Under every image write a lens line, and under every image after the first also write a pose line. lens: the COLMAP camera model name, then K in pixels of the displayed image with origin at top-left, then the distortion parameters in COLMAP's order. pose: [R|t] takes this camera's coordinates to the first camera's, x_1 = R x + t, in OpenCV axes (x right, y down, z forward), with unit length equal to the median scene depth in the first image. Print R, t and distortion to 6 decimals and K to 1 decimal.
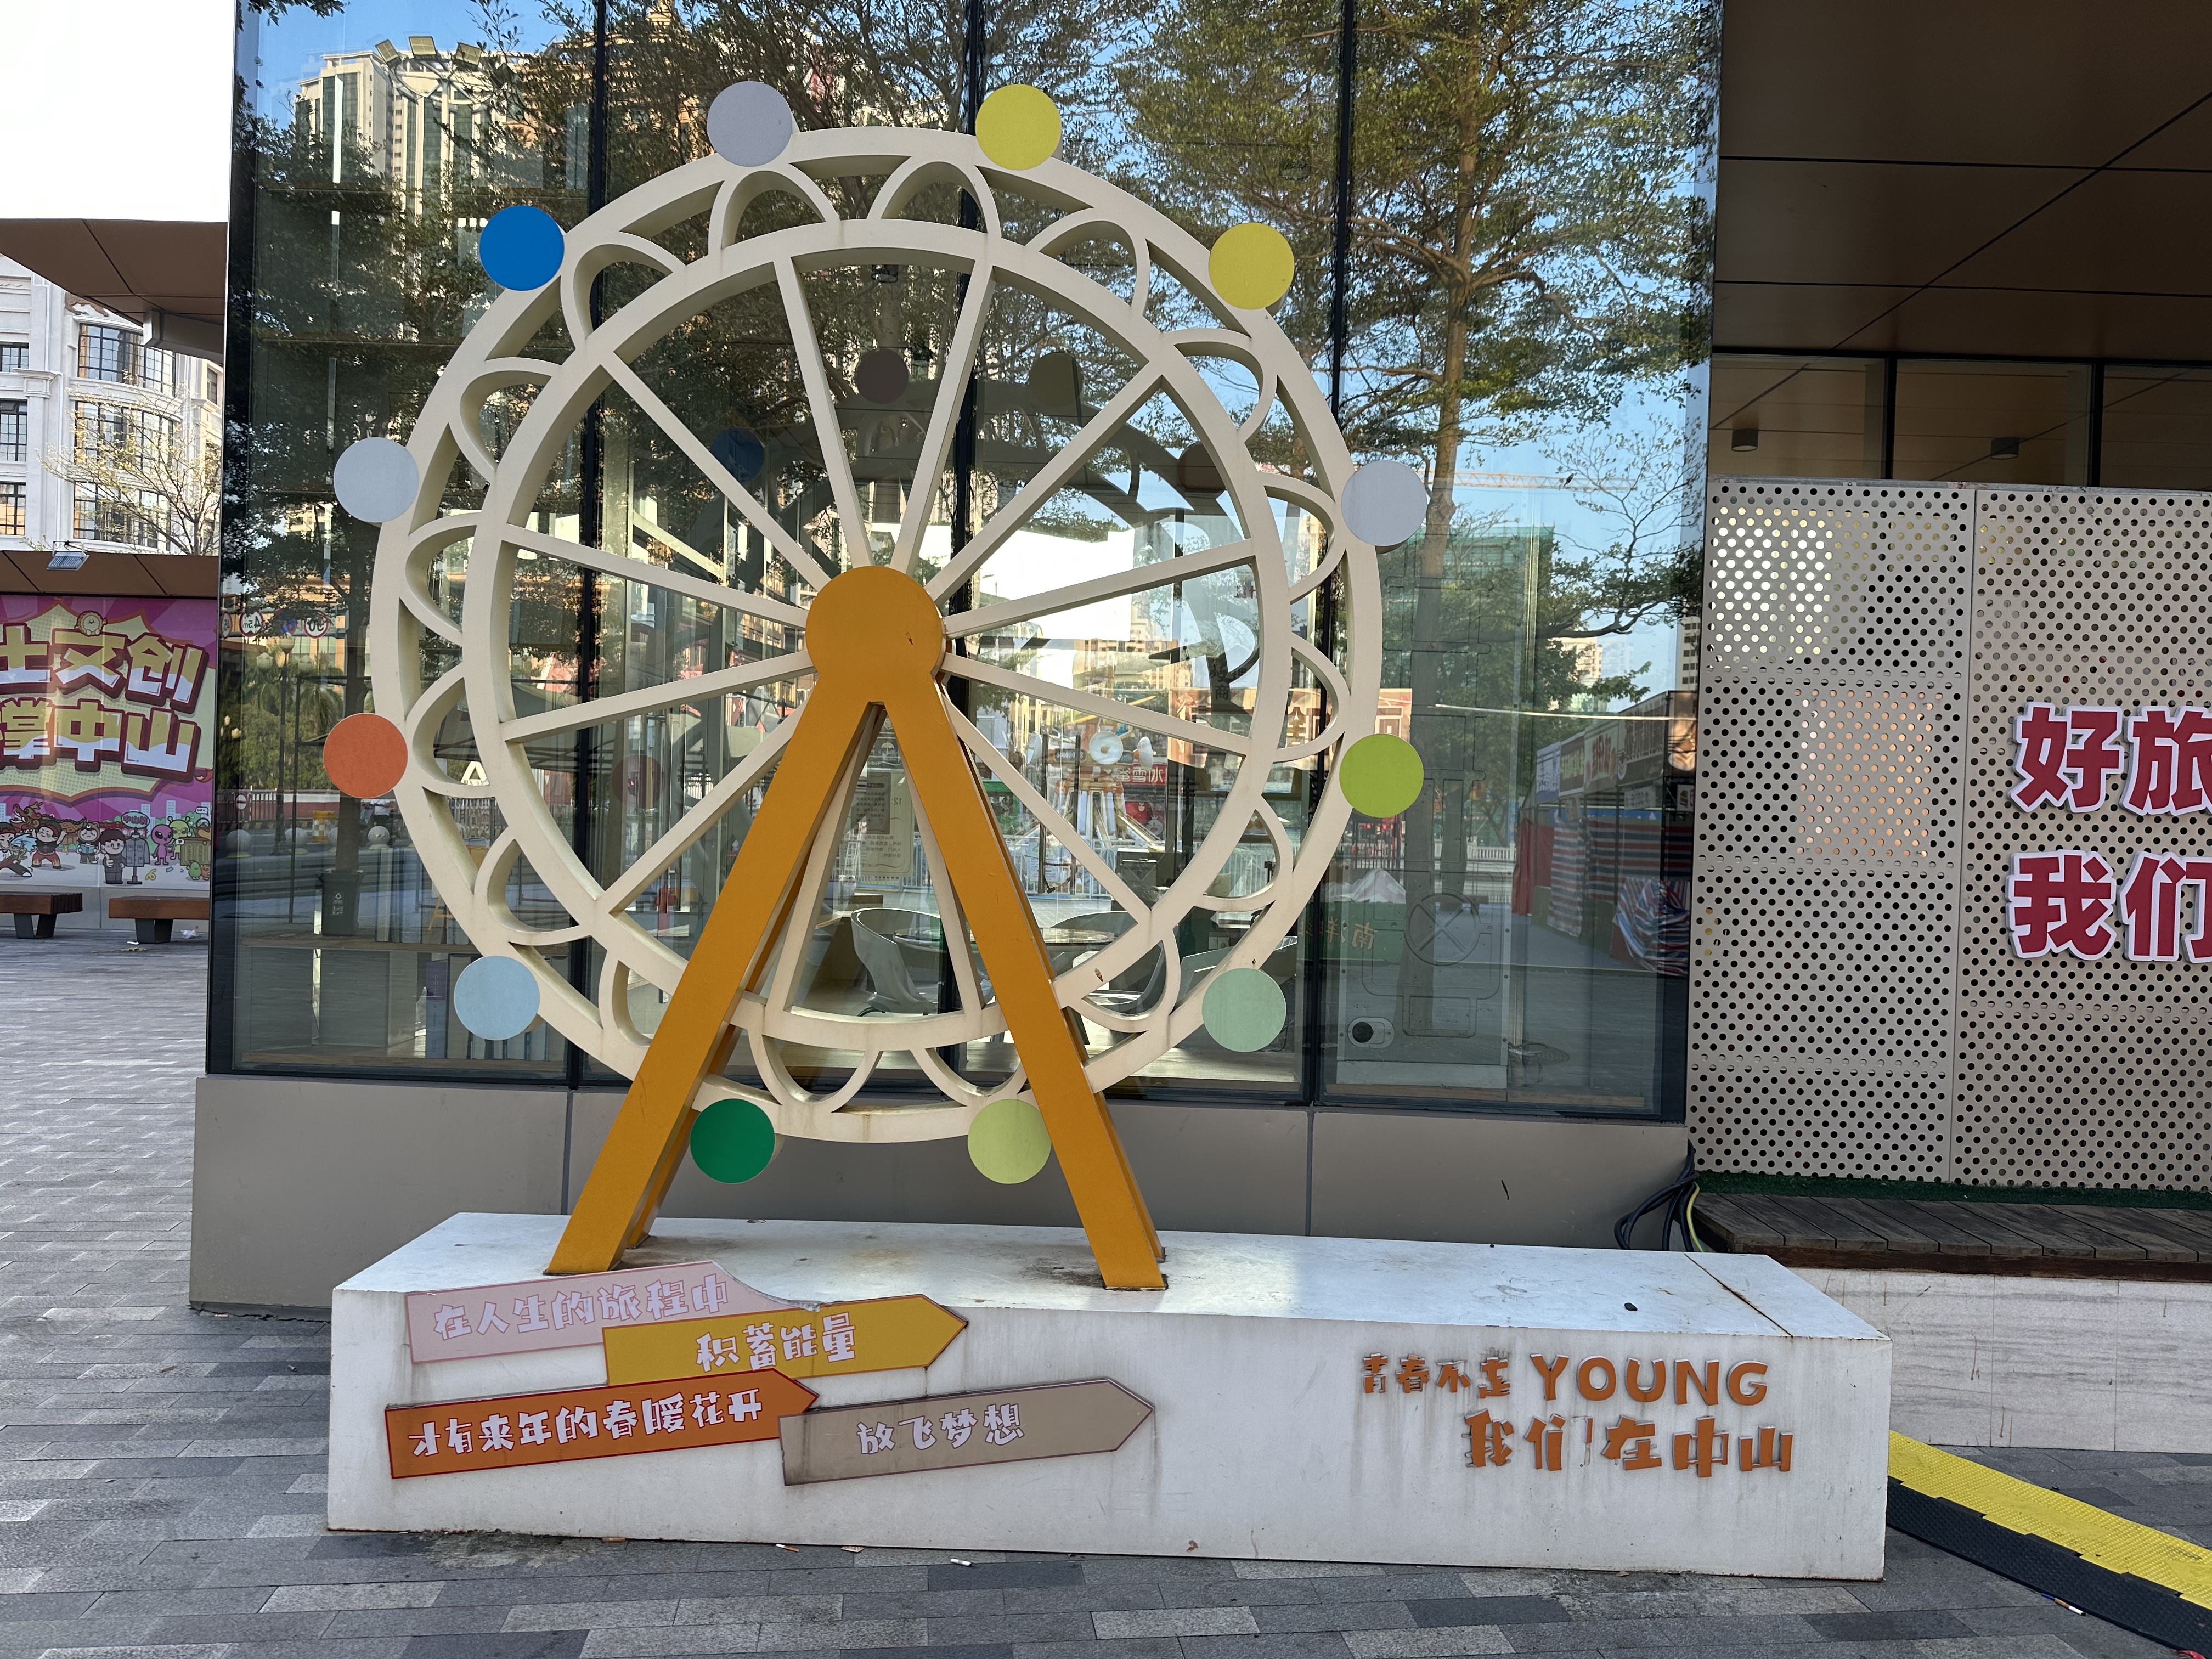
lens RADIAL K [[1581.0, 0, 1109.4], [0, 1581.0, 830.5], [0, 0, 1]] dist [0.024474, -0.001797]
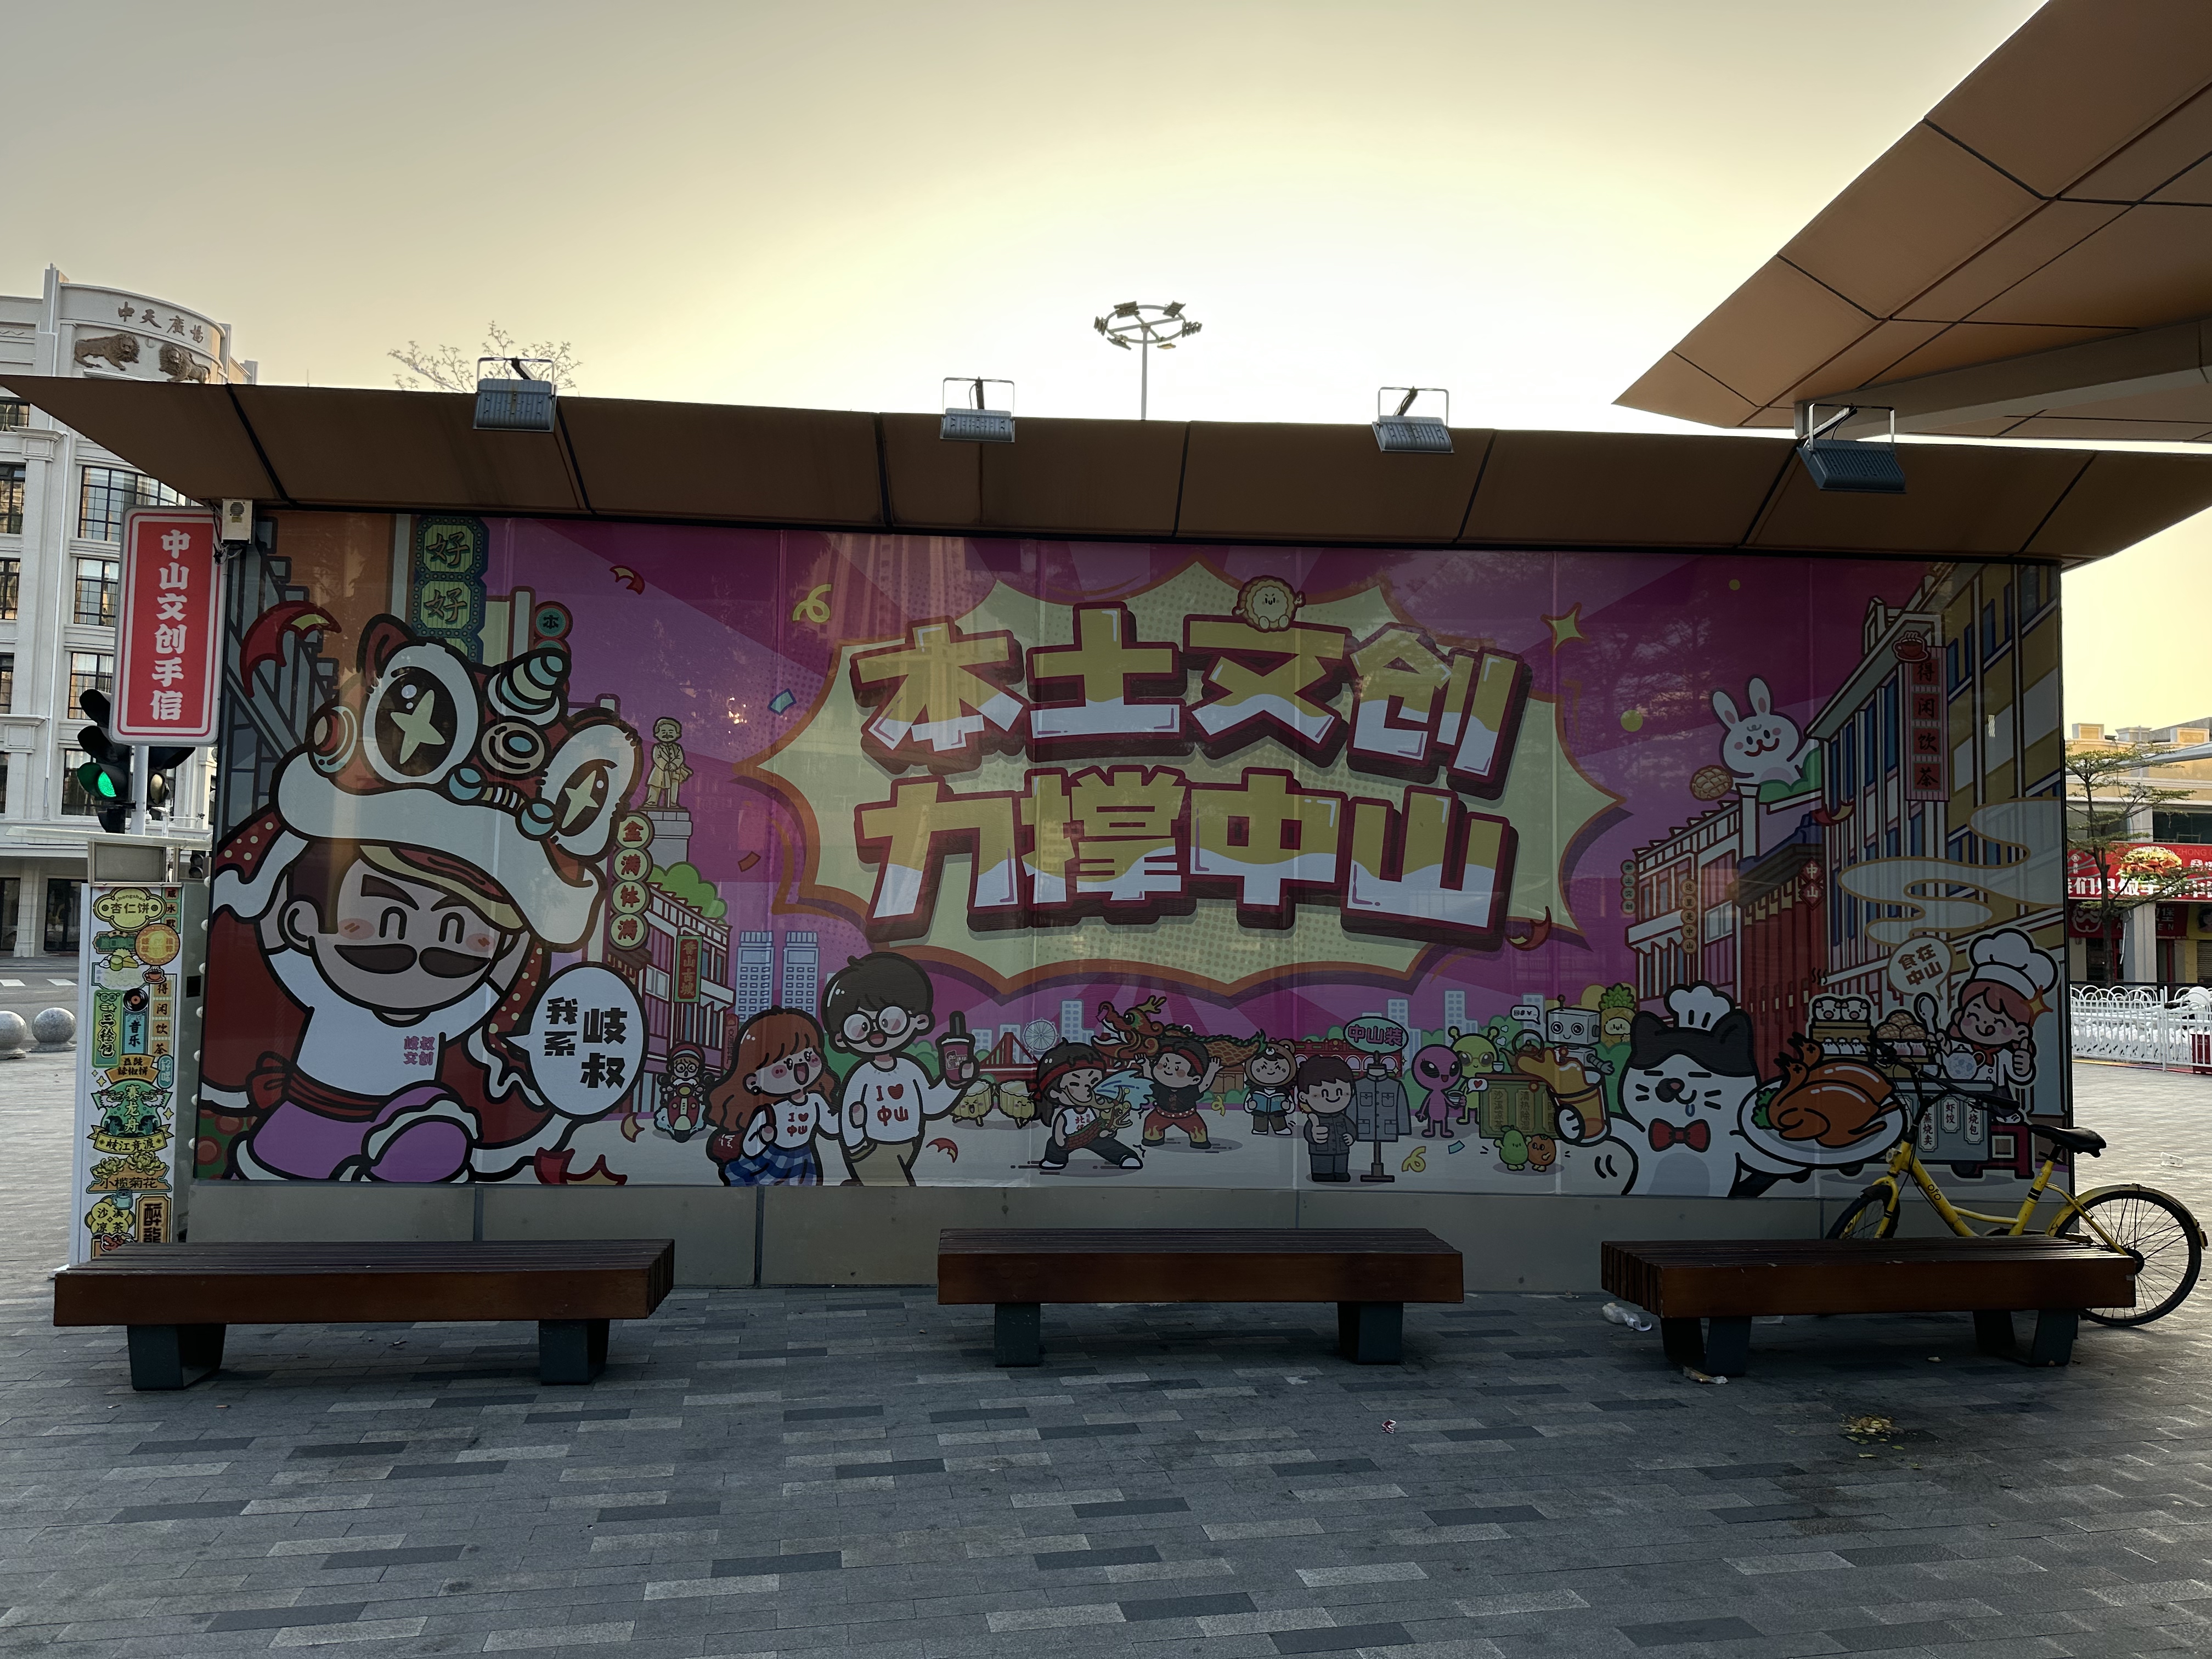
lens RADIAL K [[1581.0, 0, 1103.2], [0, 1581.0, 825.1], [0, 0, 1]] dist [0.024474, -0.001797]
pose [[0.997612, -0.003534, 0.068976, -0.716998], [0.008729, 0.997134, -0.075152, -0.032781], [-0.068513, 0.075575, 0.994784, 0.557831]]
